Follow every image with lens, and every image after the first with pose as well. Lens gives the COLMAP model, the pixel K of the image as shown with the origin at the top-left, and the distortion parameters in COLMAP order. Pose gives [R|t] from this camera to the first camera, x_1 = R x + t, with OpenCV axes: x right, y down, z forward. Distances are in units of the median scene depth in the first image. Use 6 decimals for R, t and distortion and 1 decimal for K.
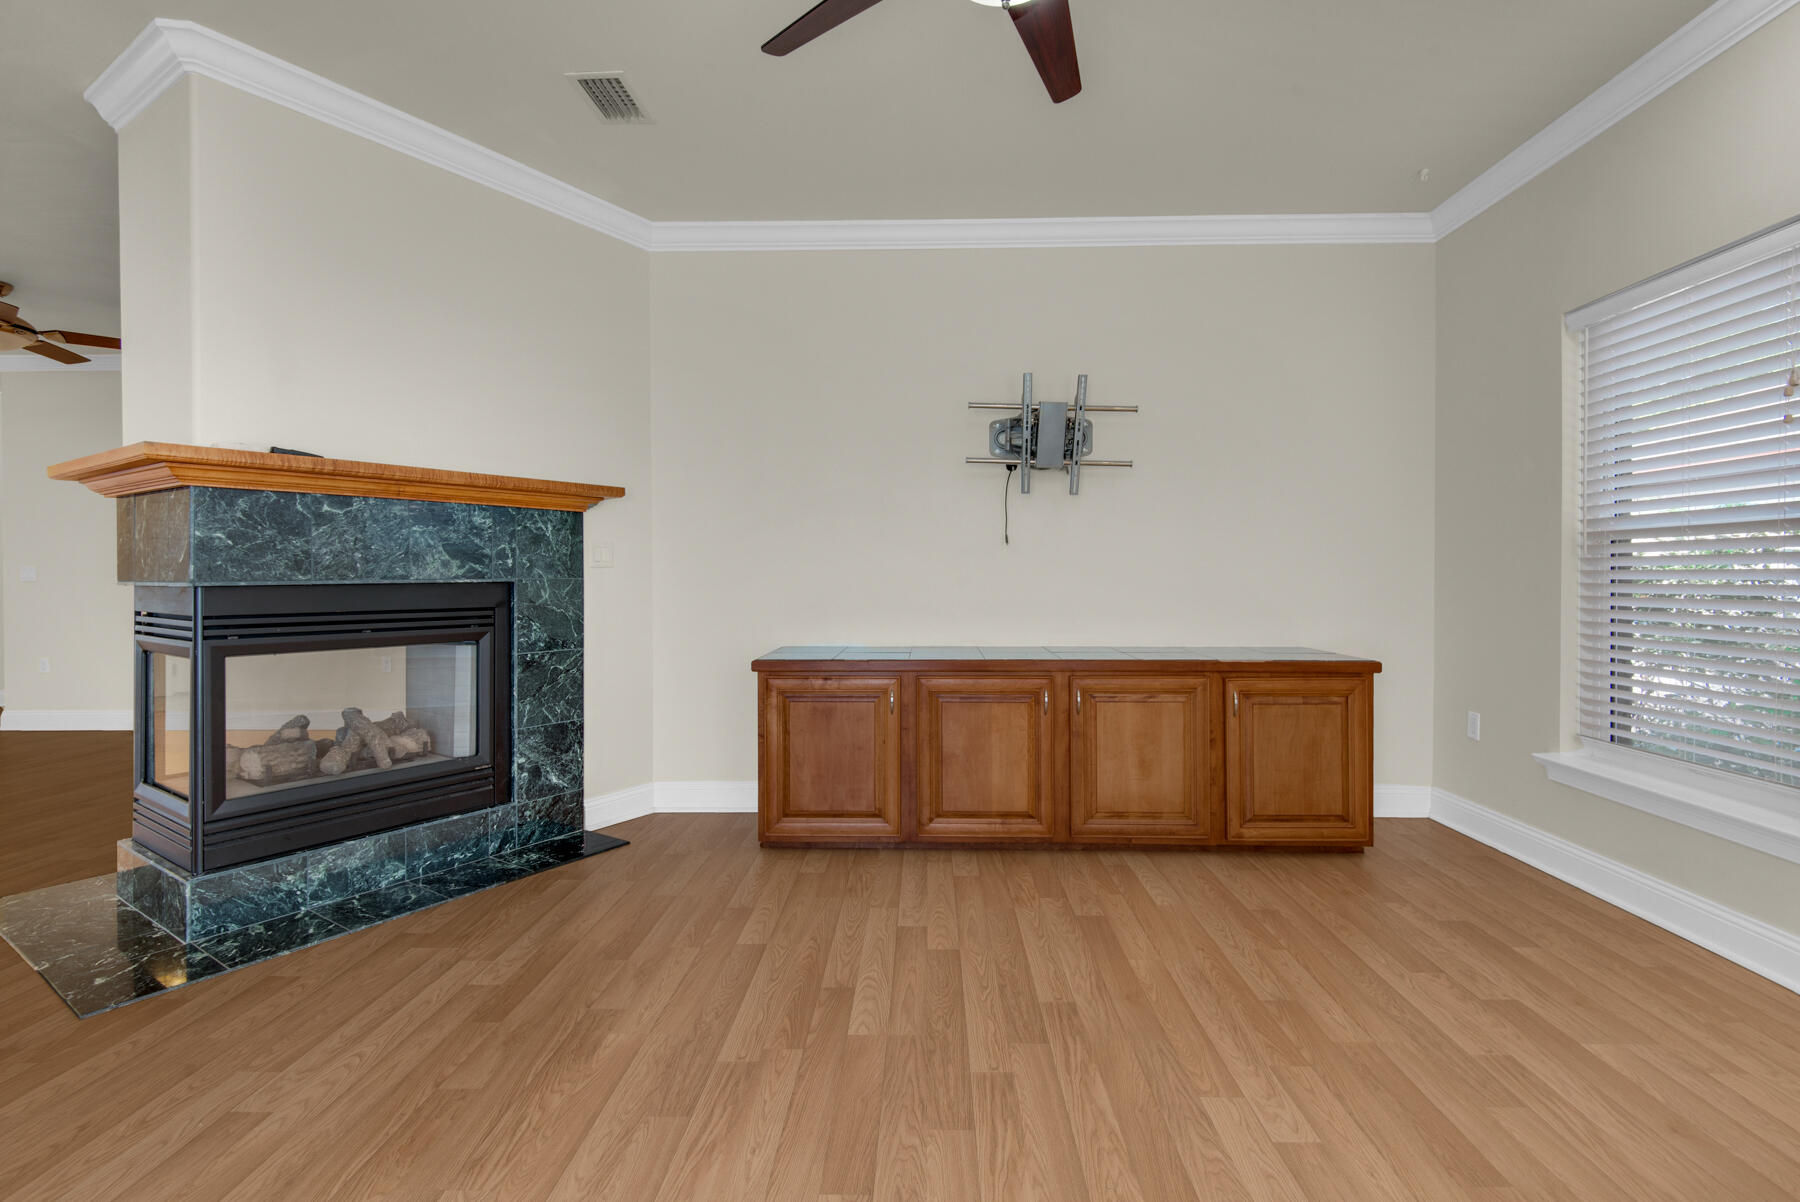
lens RADIAL K [[834.2, 0, 918.9], [0, 834.2, 584.6], [0, 0, 1]] dist [0.031413, -0.000196]
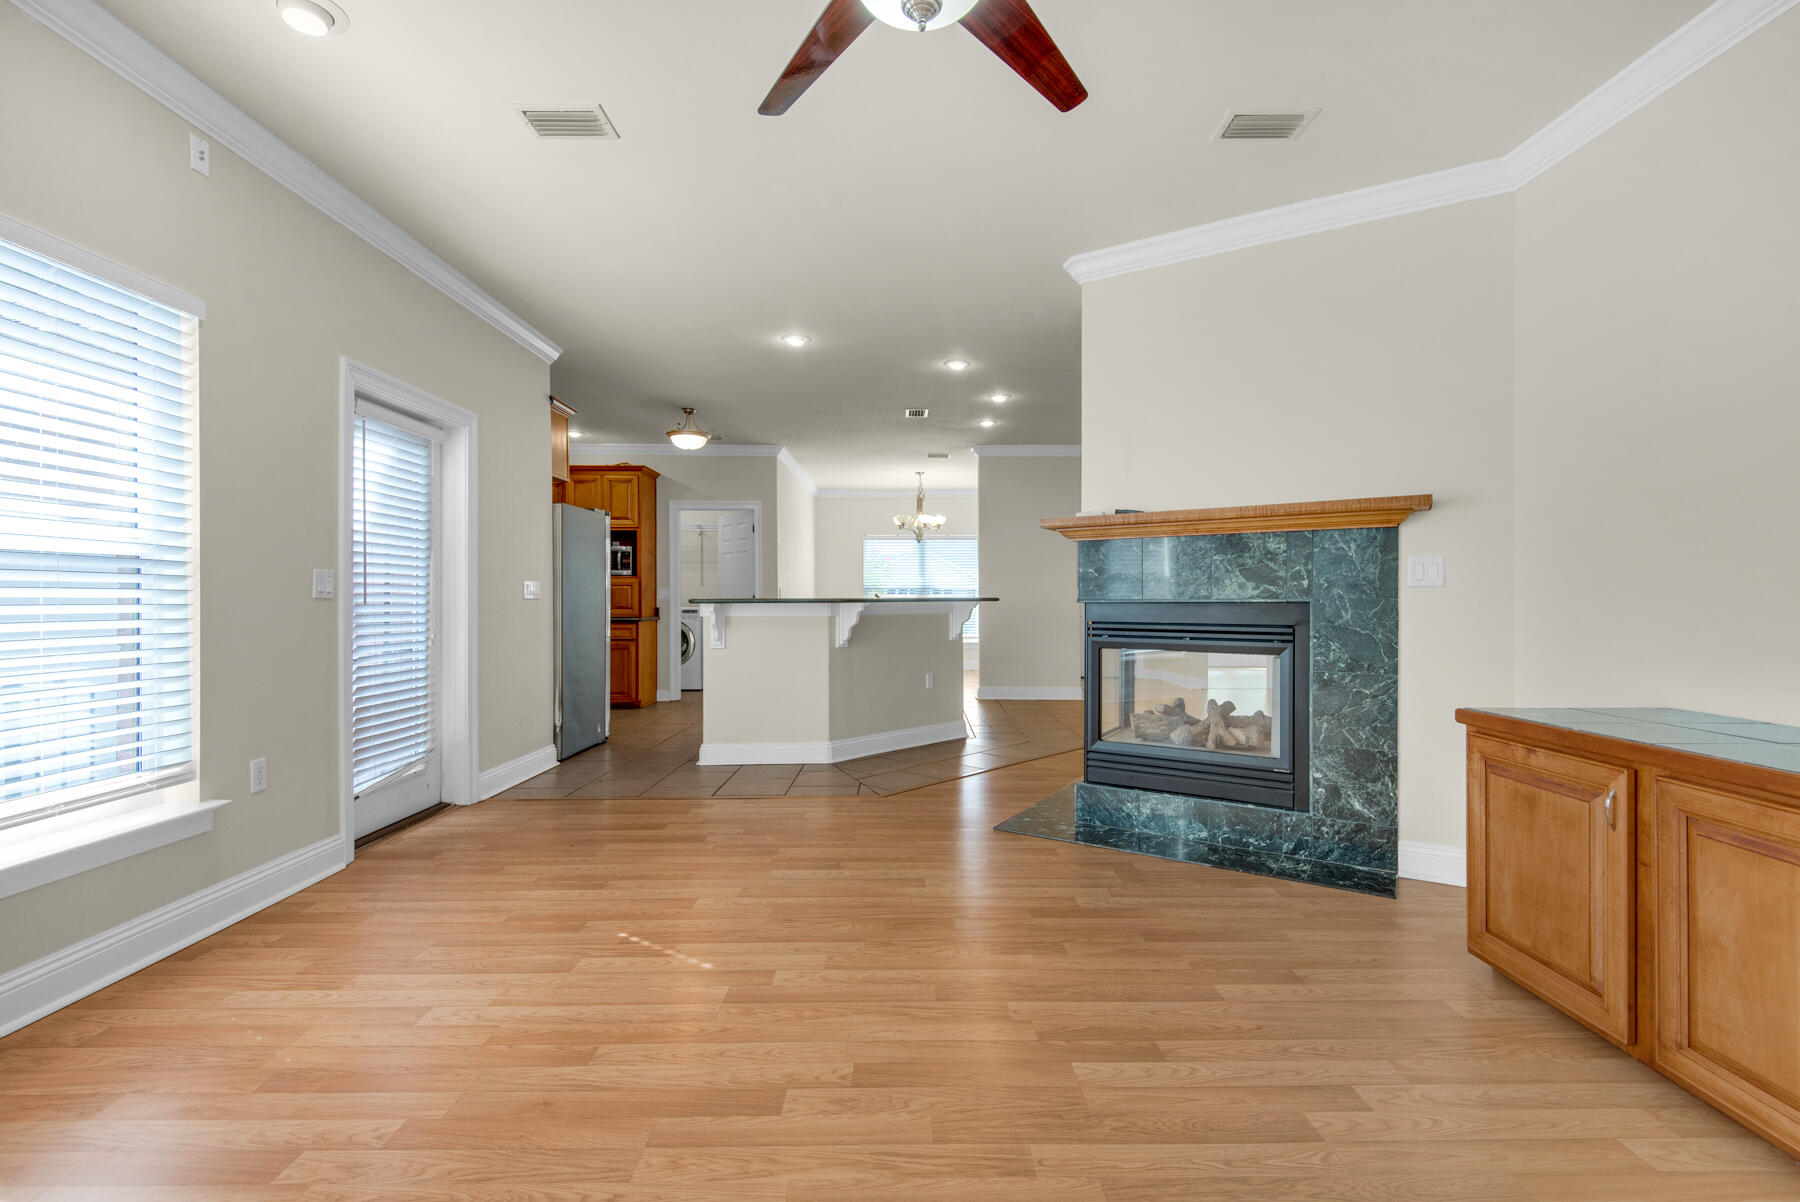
lens RADIAL K [[833.3, 0, 907.5], [0, 833.3, 598.6], [0, 0, 1]] dist [0.002146, 0.000040]
pose [[0.009941, 0.002924, -0.999946, 0.551292], [-0.009238, 0.999953, 0.002832, -0.005646], [0.999908, 0.009209, 0.009968, 0.494052]]
